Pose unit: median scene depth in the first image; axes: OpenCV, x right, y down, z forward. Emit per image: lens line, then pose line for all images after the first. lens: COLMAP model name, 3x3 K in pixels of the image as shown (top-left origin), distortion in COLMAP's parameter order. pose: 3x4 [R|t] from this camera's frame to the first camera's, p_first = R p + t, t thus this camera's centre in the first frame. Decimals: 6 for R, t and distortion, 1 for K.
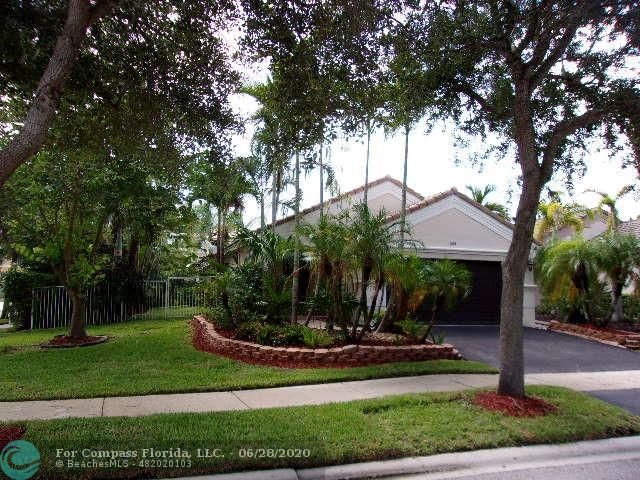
lens RADIAL K [[522.0, 0, 312.6], [0, 522.0, 239.0], [0, 0, 1]] dist [0.014965, 0.003469]
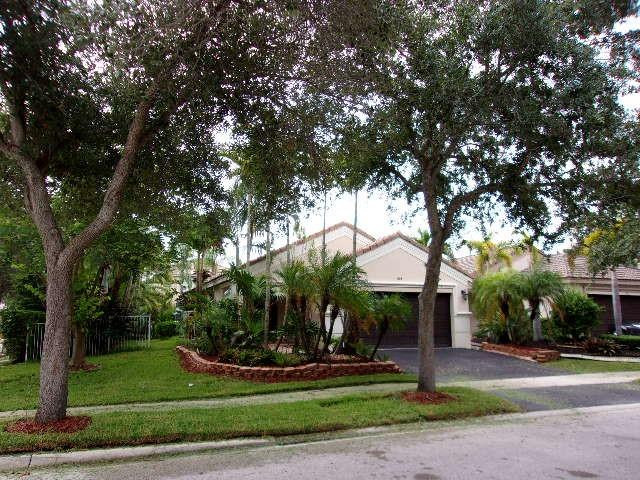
lens RADIAL K [[492.9, 0, 323.7], [0, 492.9, 226.1], [0, 0, 1]] dist [-0.005459, -0.001211]
pose [[0.995858, -0.006016, 0.090721, -0.005516], [0.014503, 0.995543, -0.093189, -0.013526], [-0.089756, 0.094119, 0.991507, -0.184770]]
